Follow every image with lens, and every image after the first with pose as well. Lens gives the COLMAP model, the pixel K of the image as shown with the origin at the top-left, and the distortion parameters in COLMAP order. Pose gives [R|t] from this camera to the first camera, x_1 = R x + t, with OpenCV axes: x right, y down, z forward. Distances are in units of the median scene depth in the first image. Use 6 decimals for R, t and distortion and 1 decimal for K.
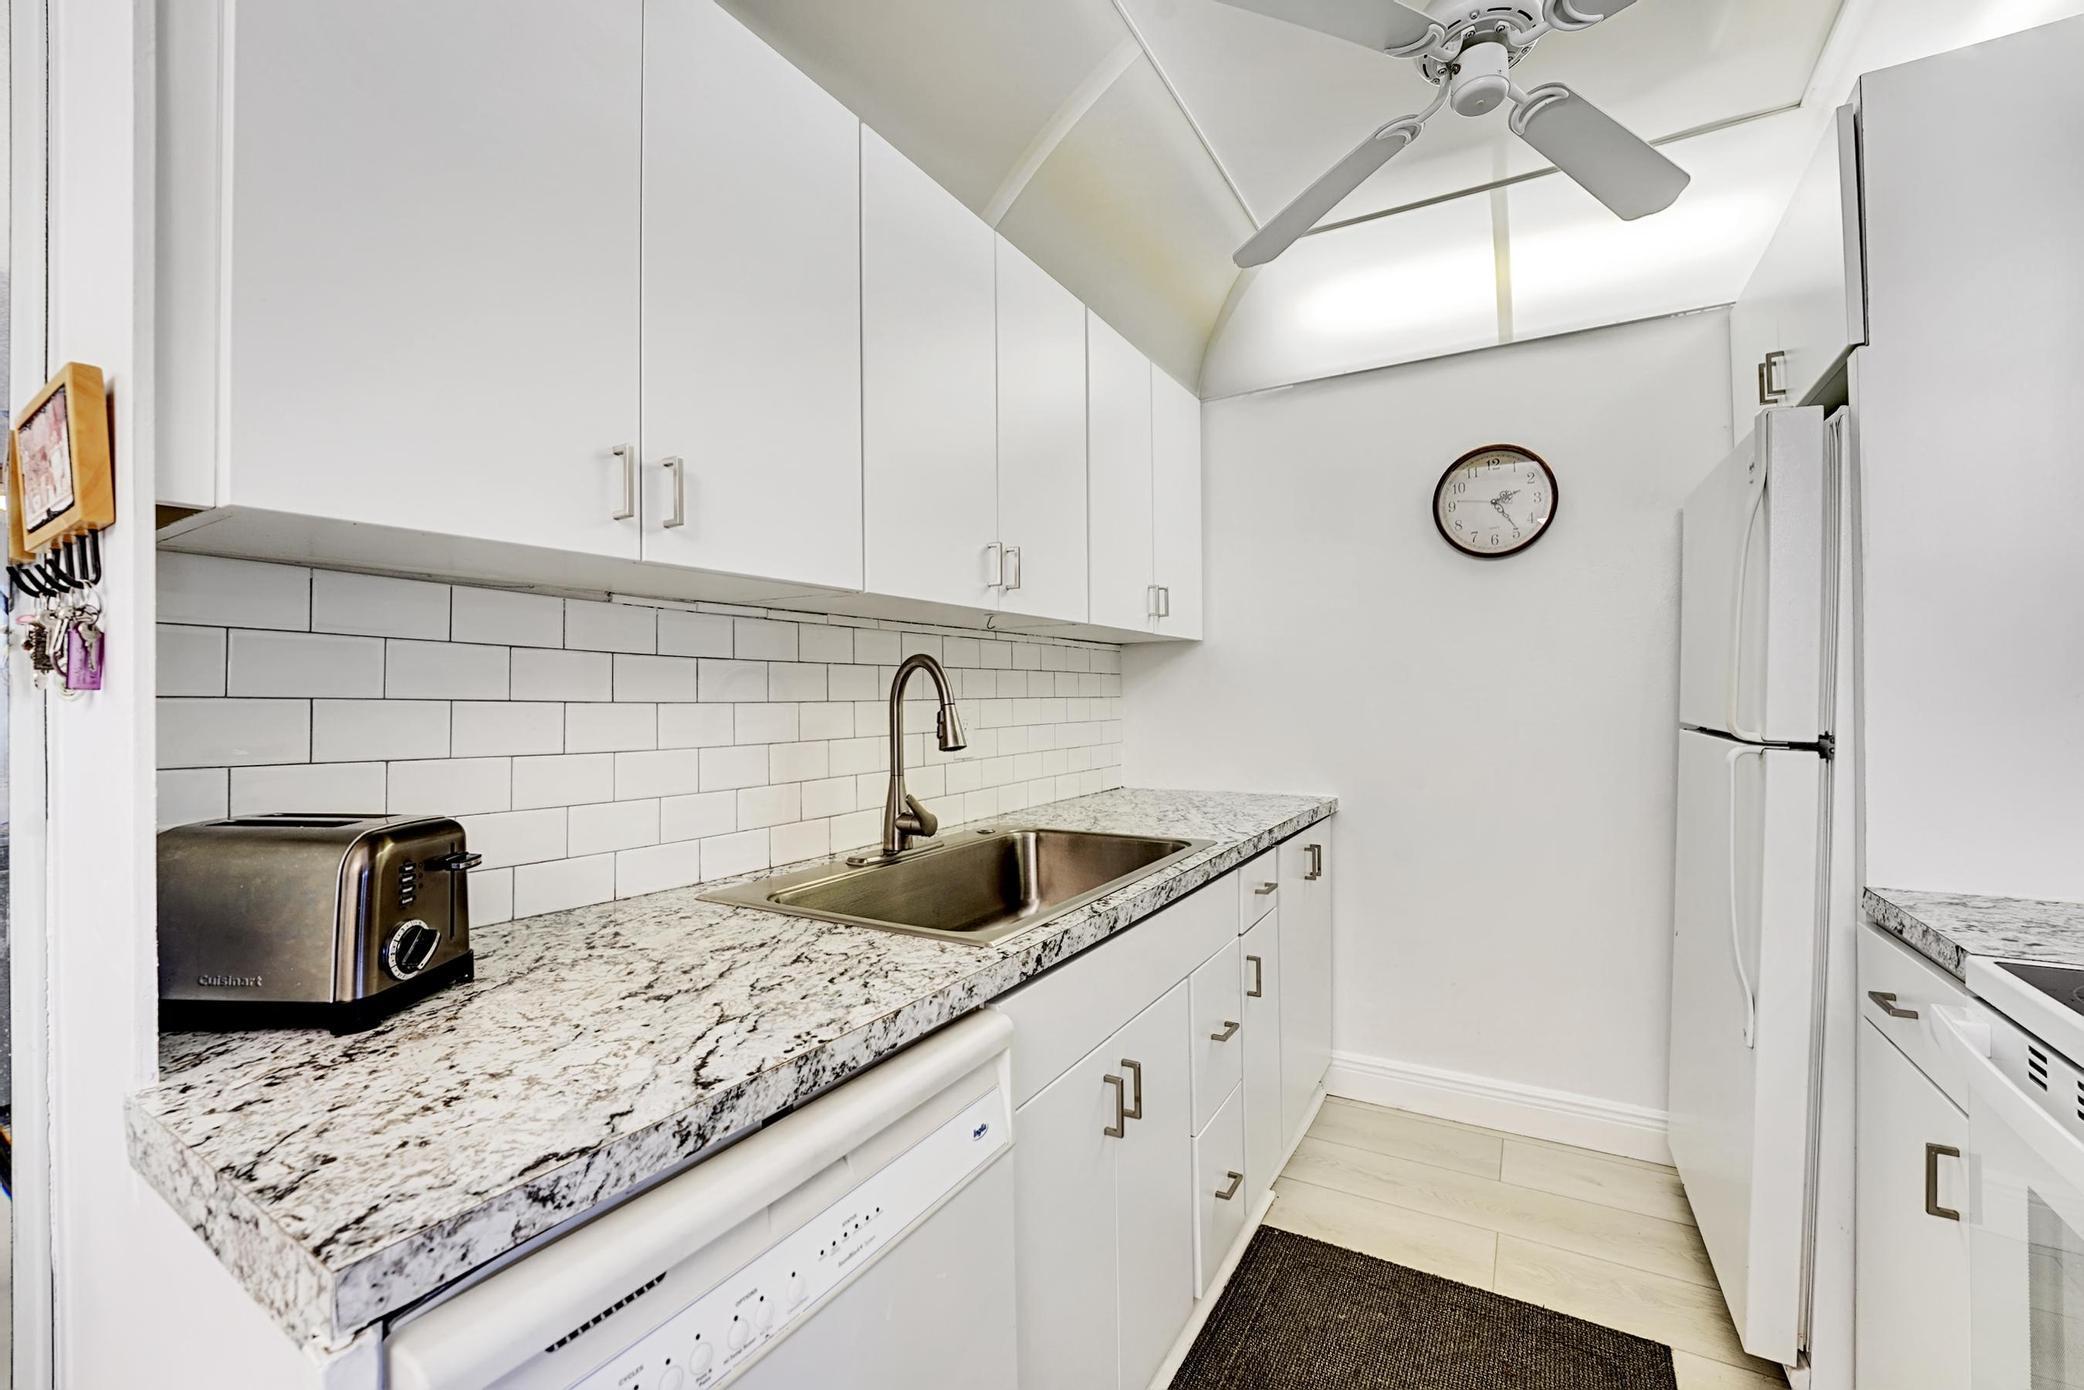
lens RADIAL K [[861.1, 0, 1029.6], [0, 861.1, 686.7], [0, 0, 1]] dist [-0.026413, 0.001545]
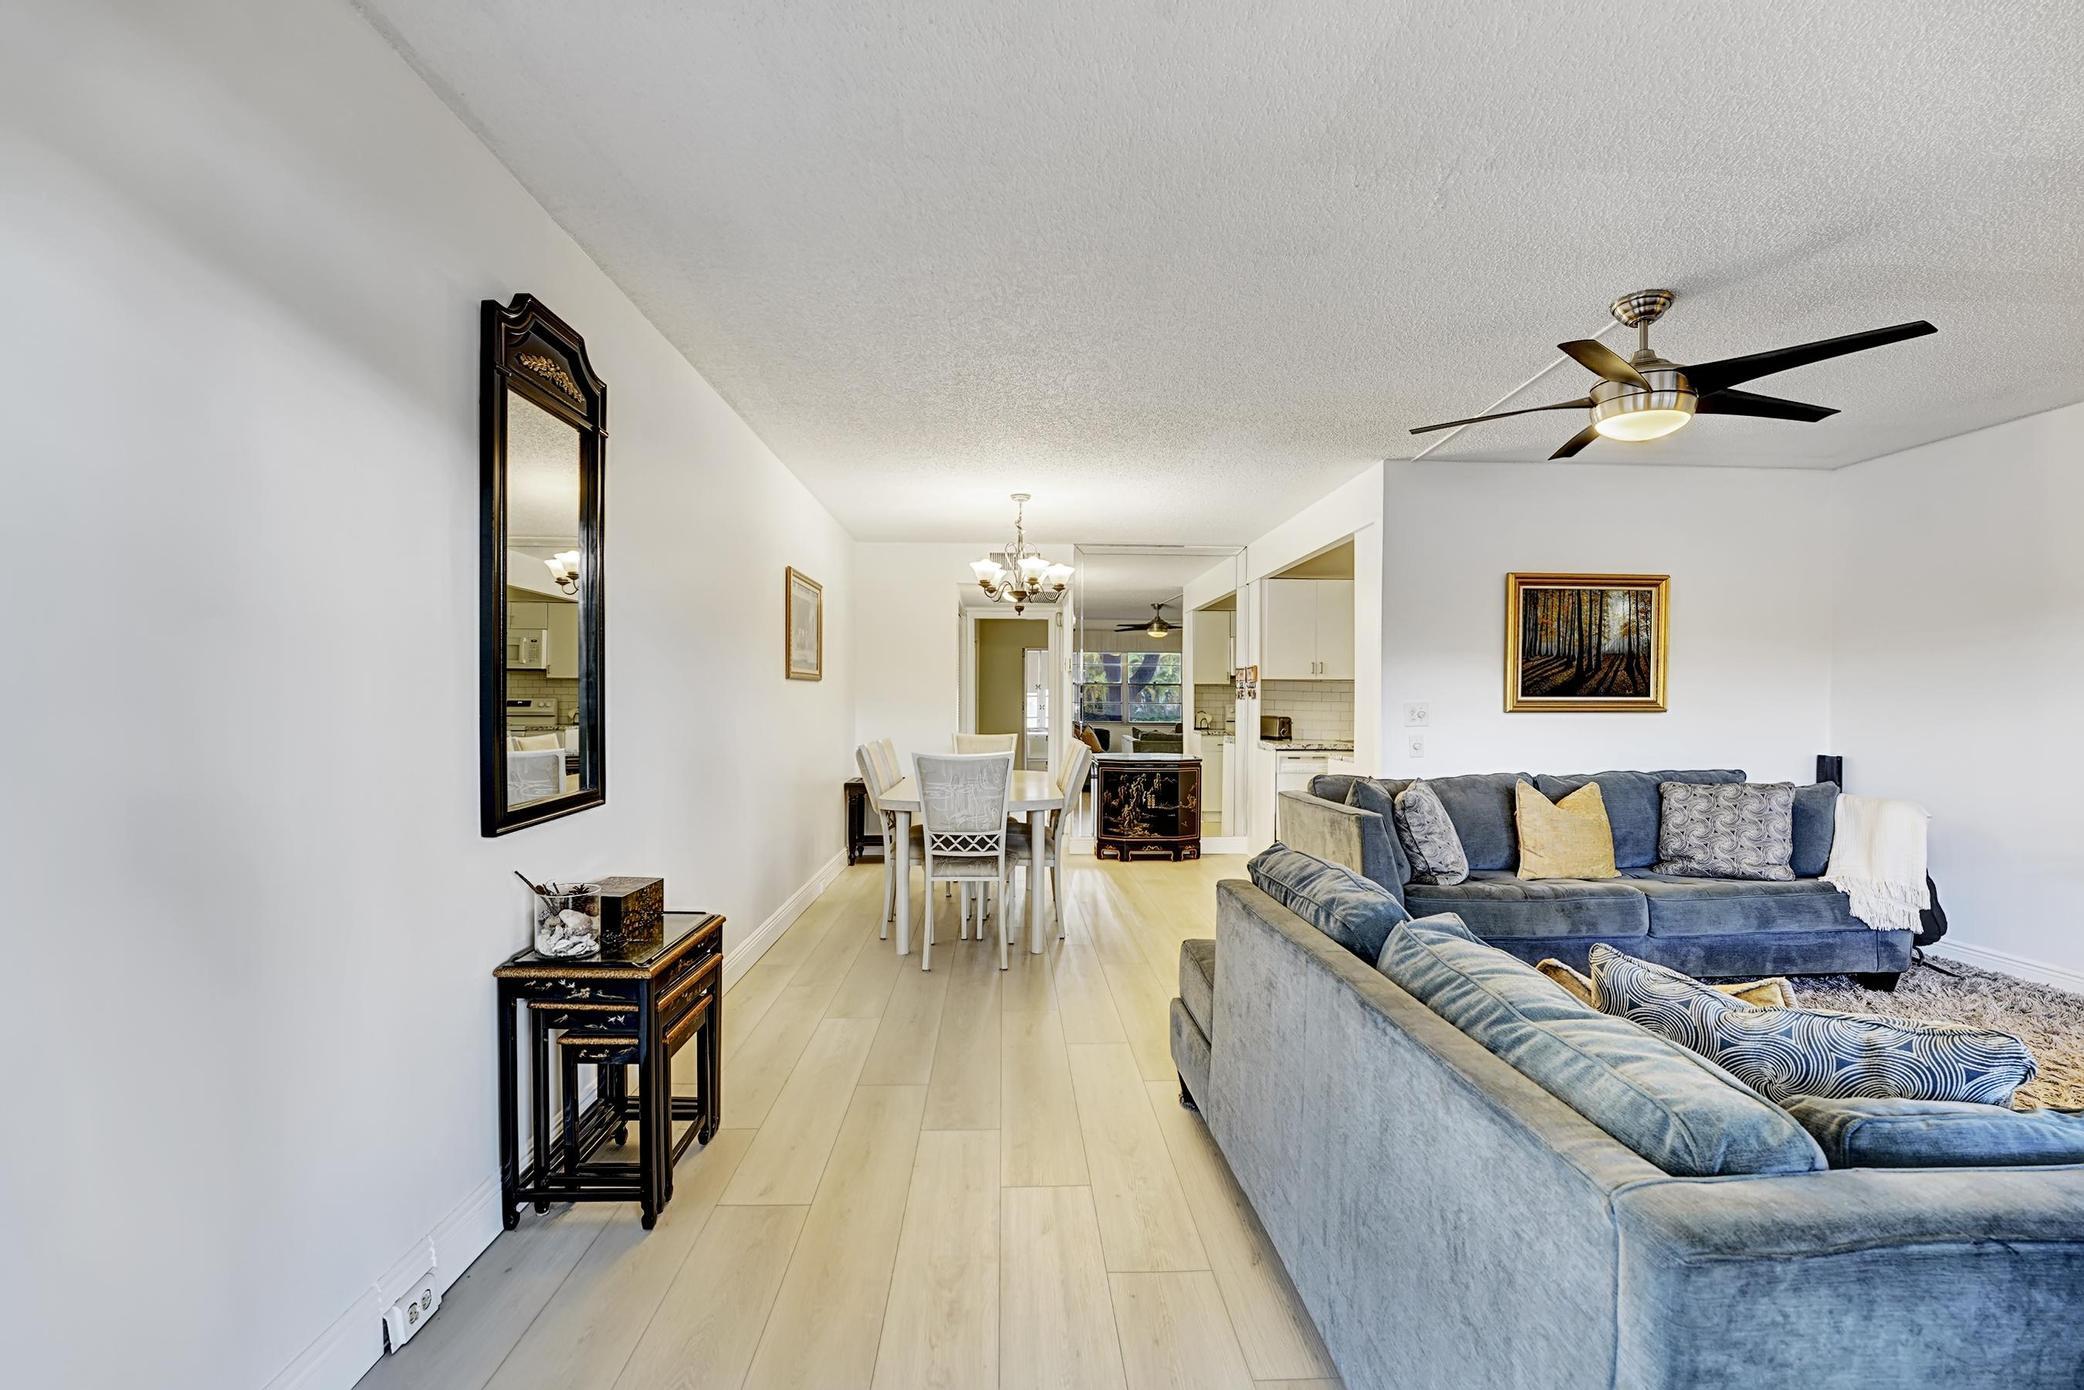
lens RADIAL K [[861.1, 0, 1047.3], [0, 861.1, 696.2], [0, 0, 1]] dist [-0.026413, 0.001545]
pose [[0.519158, 0.013394, -0.854573, 2.683357], [-0.003948, 0.999904, 0.013273, -0.067739], [0.854669, -0.003517, 0.519161, -2.725029]]
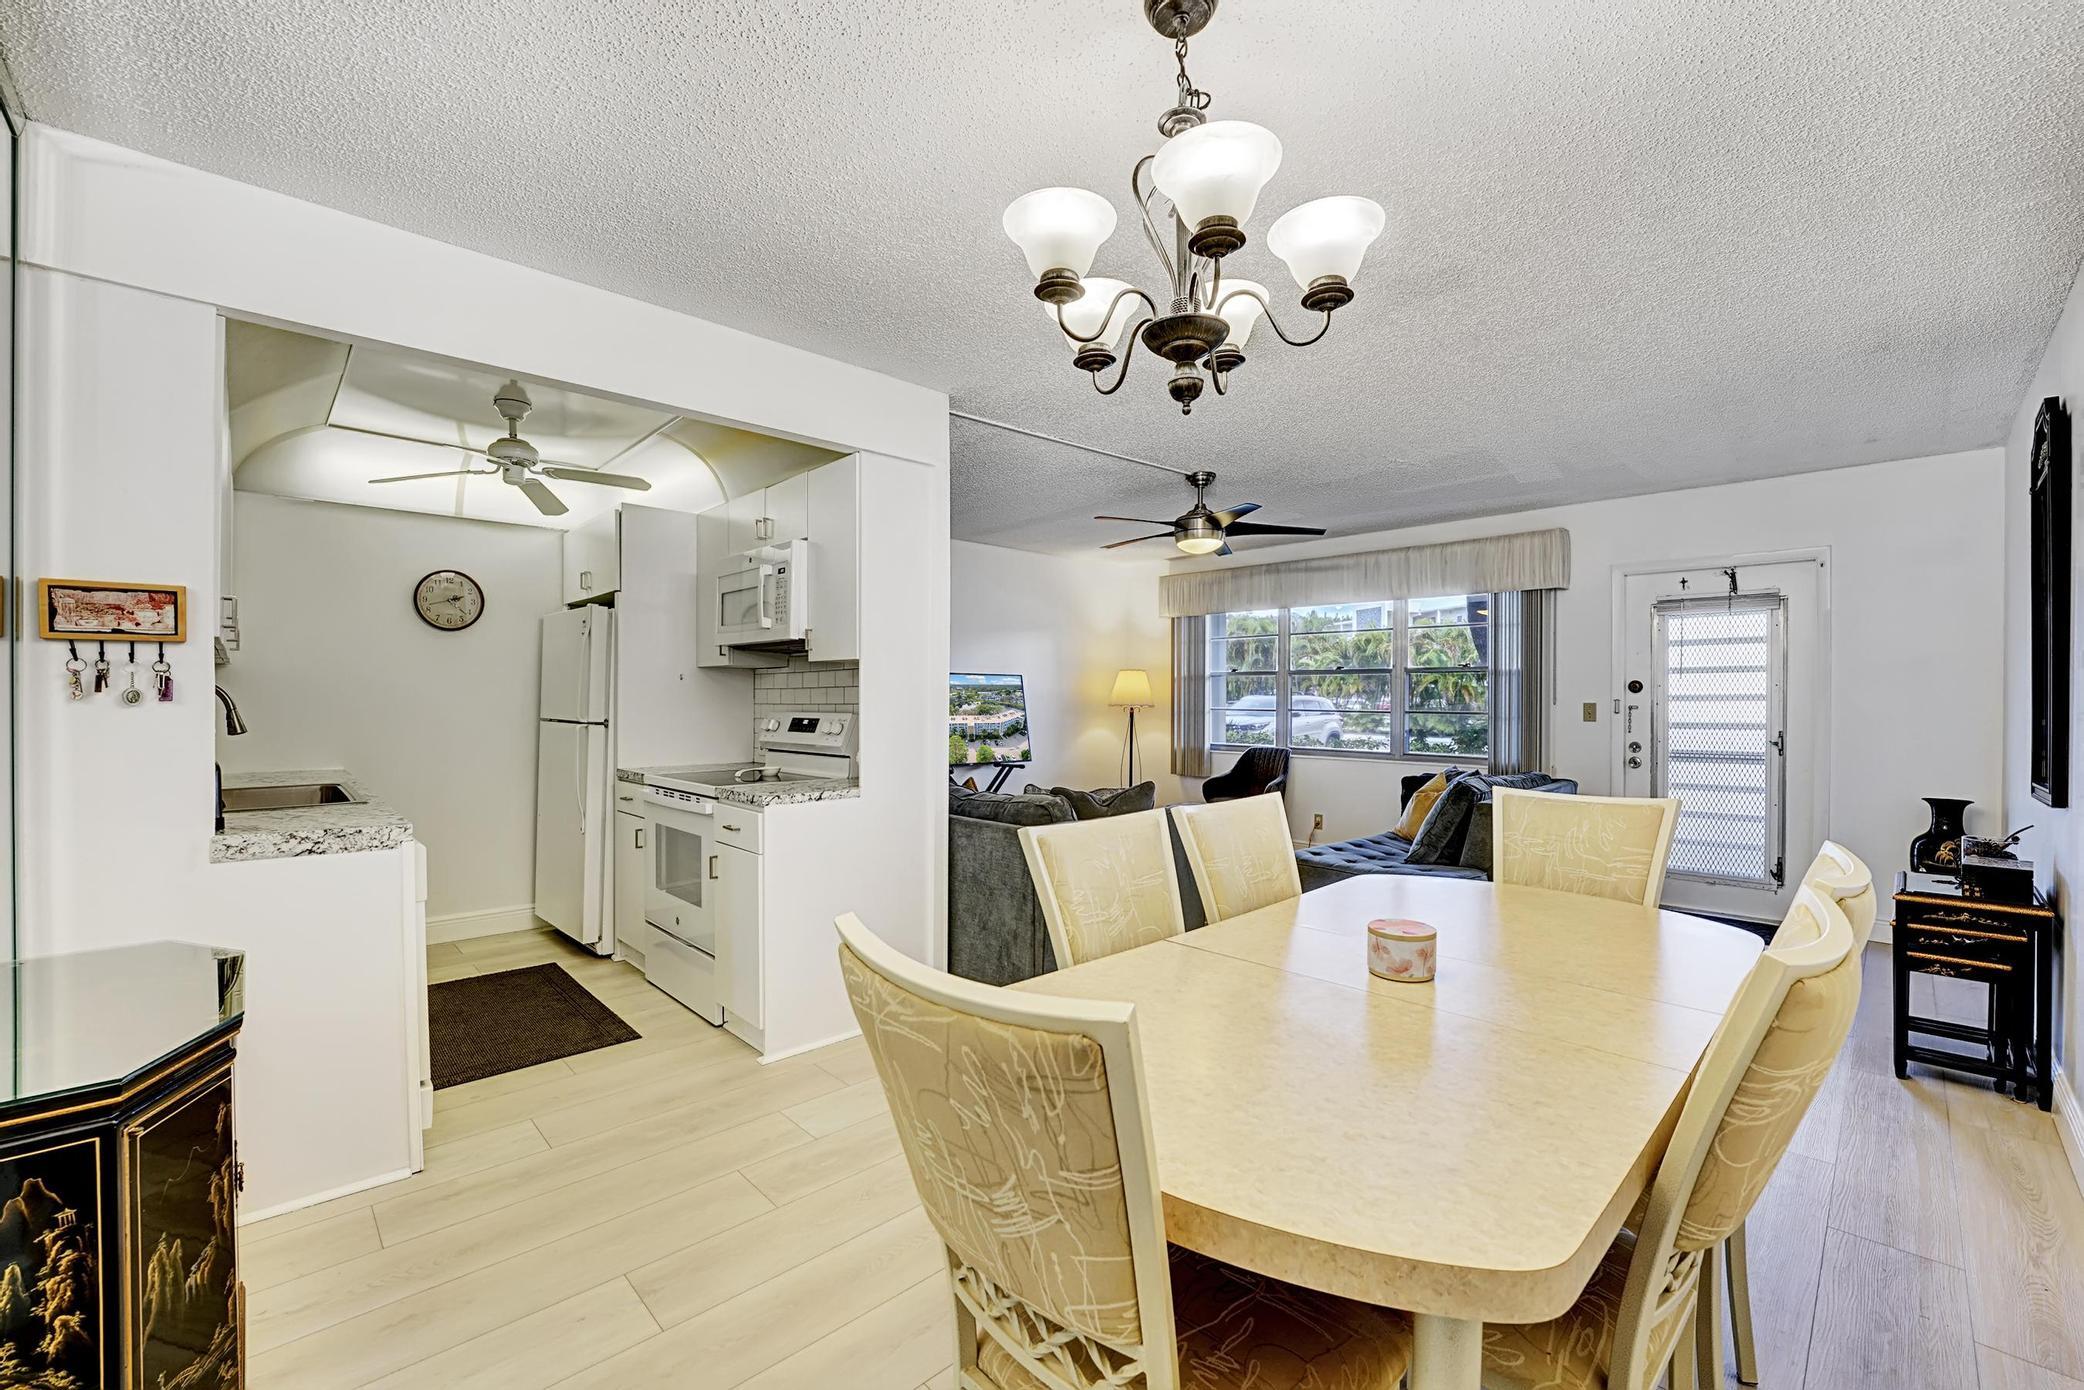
lens RADIAL K [[861.1, 0, 1026.3], [0, 861.1, 700.2], [0, 0, 1]] dist [-0.026413, 0.001545]
pose [[0.288238, 0.011527, 0.957489, -1.349134], [-0.014839, 0.999861, -0.007570, -0.009591], [-0.957444, -0.012026, 0.288369, -1.145197]]
